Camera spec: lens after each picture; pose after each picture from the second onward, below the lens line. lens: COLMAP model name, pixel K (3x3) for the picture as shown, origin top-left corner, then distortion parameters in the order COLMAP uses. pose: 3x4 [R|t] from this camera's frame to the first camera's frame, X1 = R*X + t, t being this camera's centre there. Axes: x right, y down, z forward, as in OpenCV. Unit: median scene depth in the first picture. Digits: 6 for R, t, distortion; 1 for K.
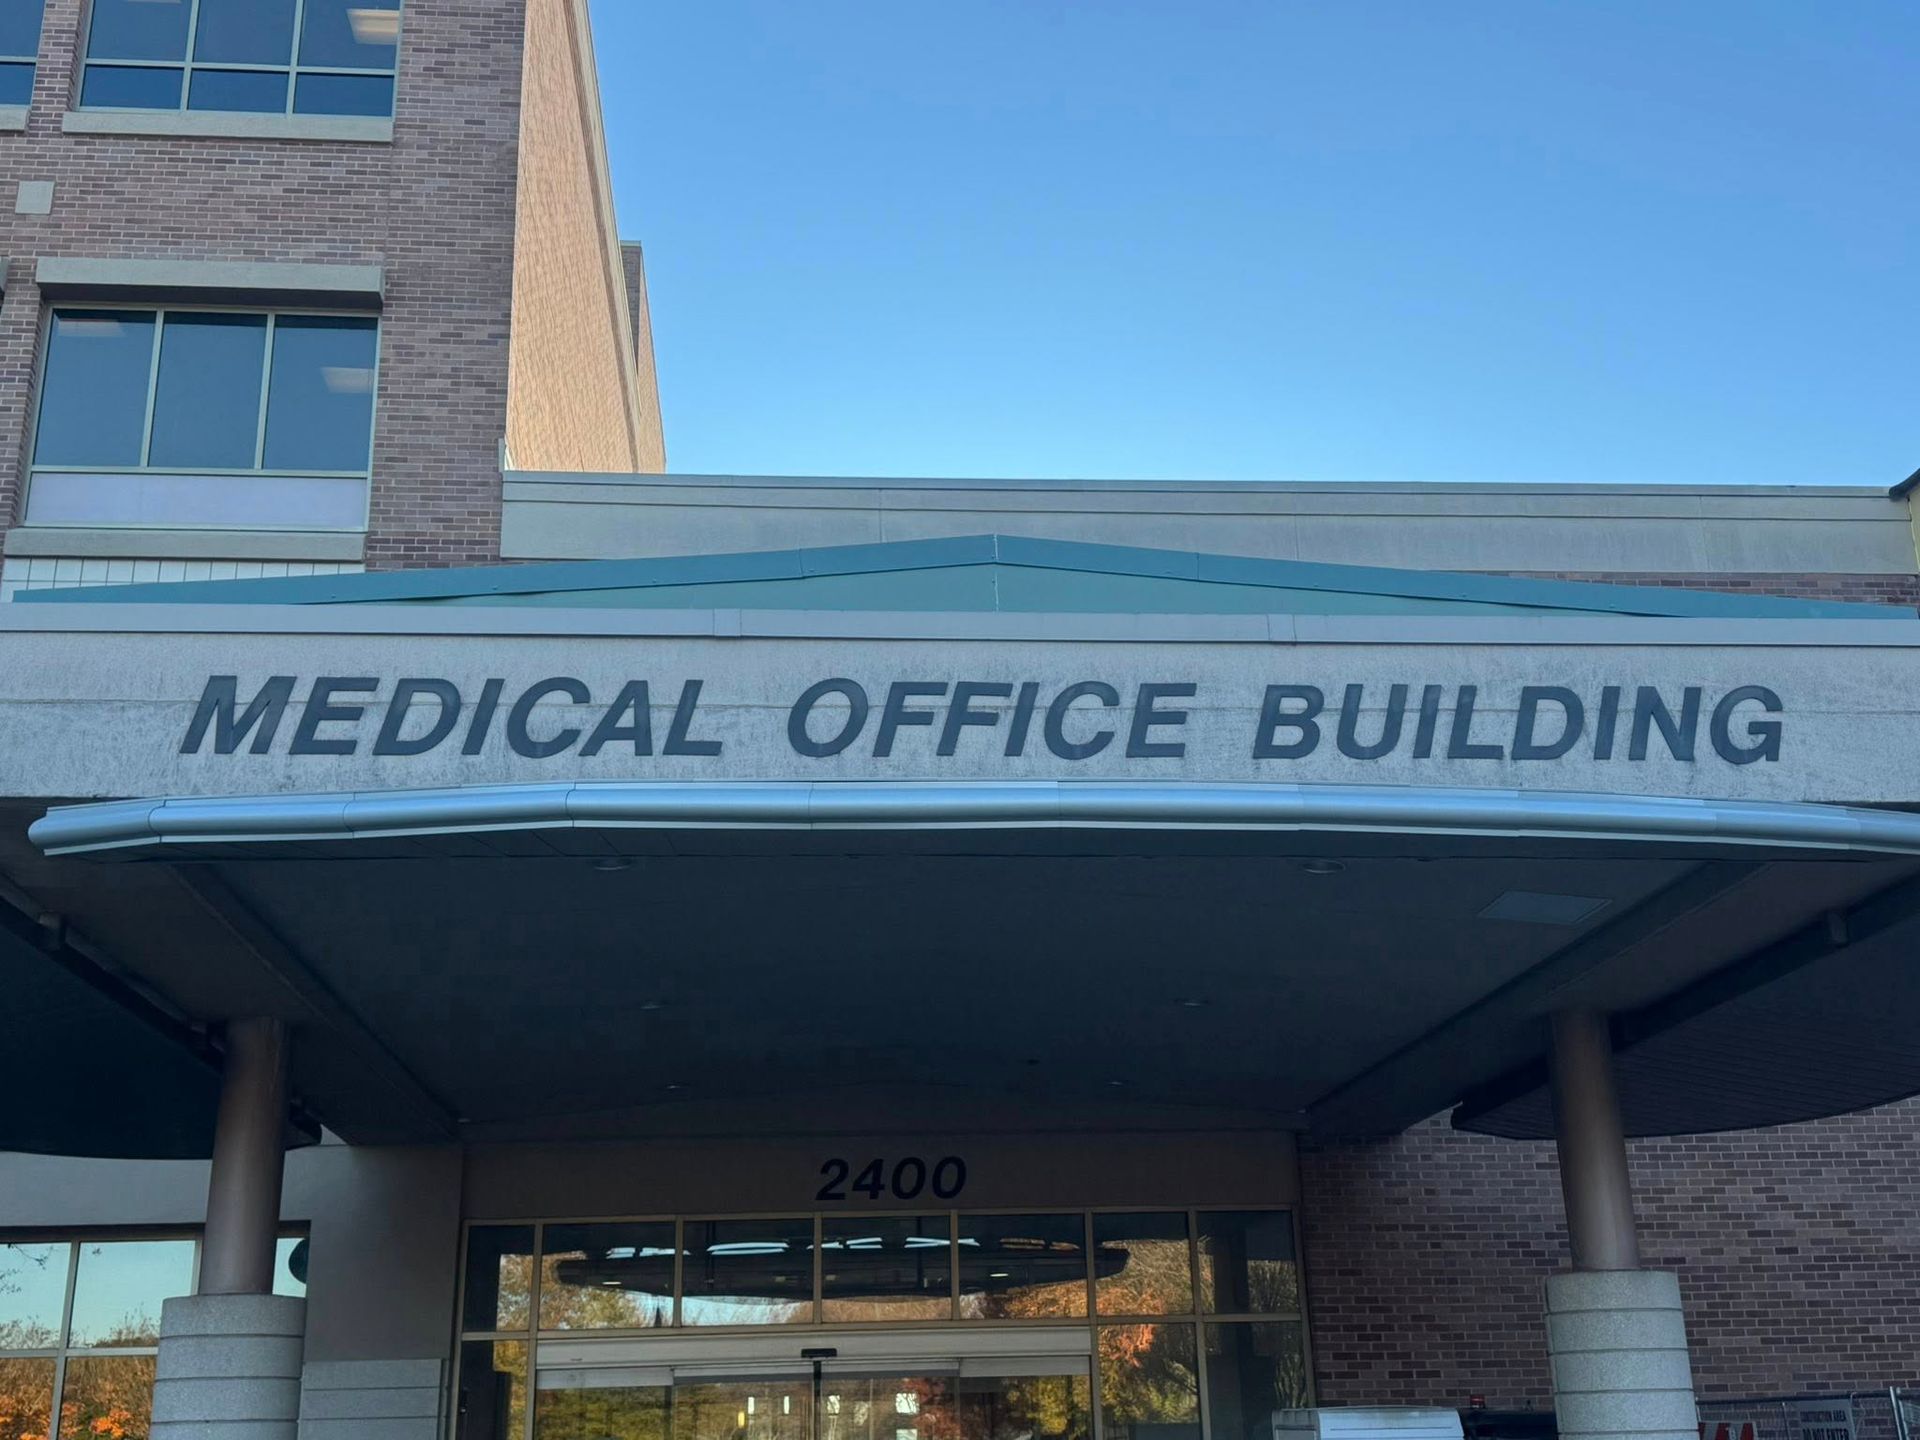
lens RADIAL K [[1944.1, 0, 960.0], [0, 1944.1, 720.0], [0, 0, 1]] dist [0.054147, -0.097731]
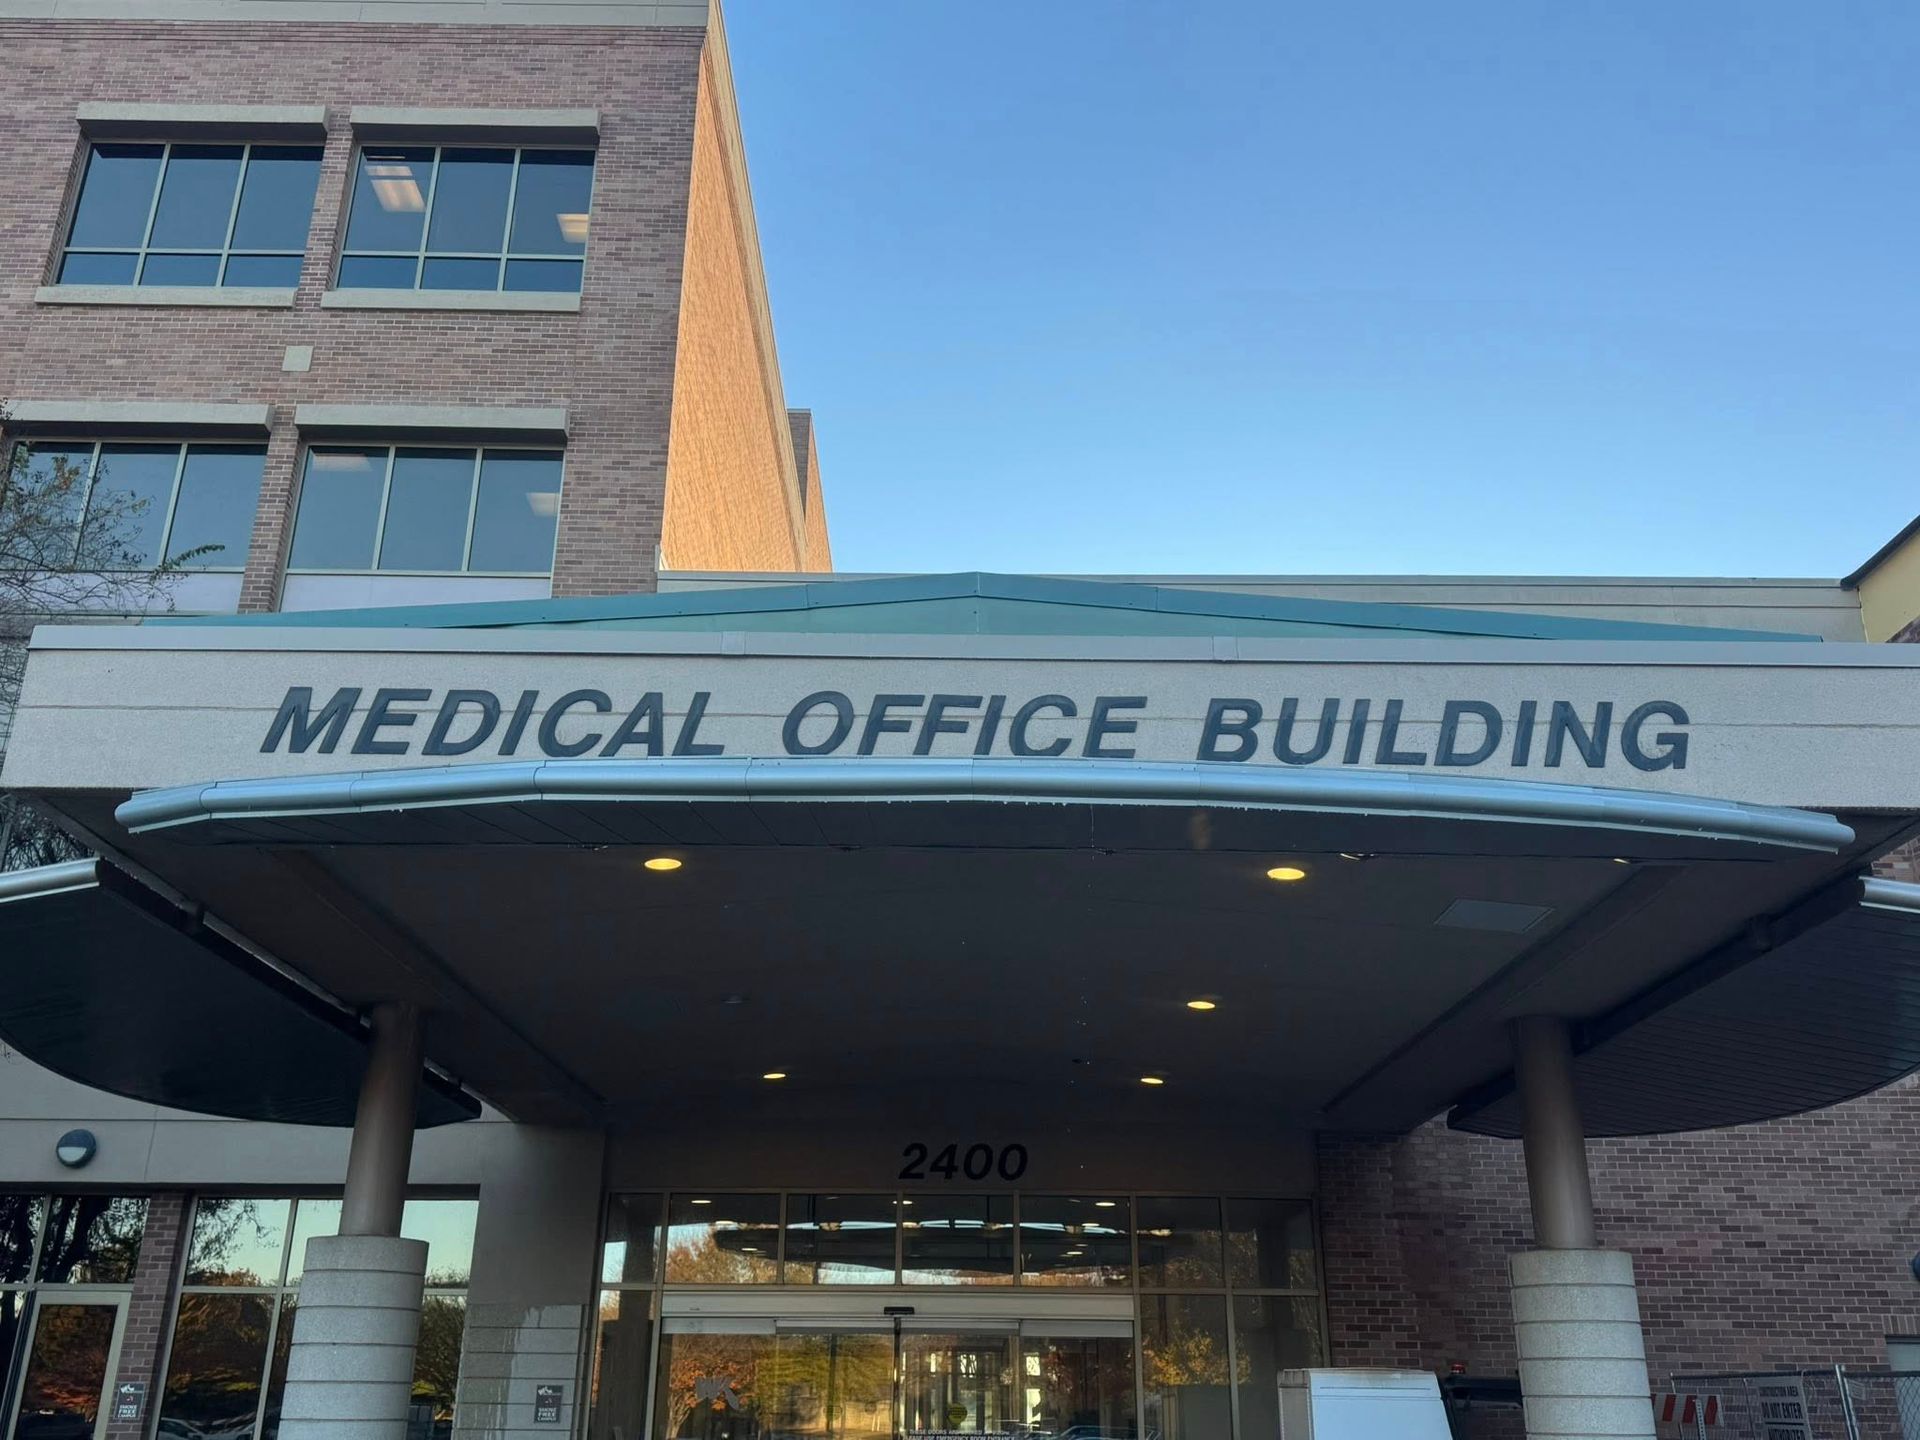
lens RADIAL K [[1572.5, 0, 960.0], [0, 1572.5, 720.0], [0, 0, 1]] dist [0.040100, -0.068798]
pose [[0.996763, 0.000292, -0.080401, 0.084477], [-0.004517, 0.998618, -0.052361, 0.041342], [0.080274, 0.052555, 0.995386, 0.086277]]
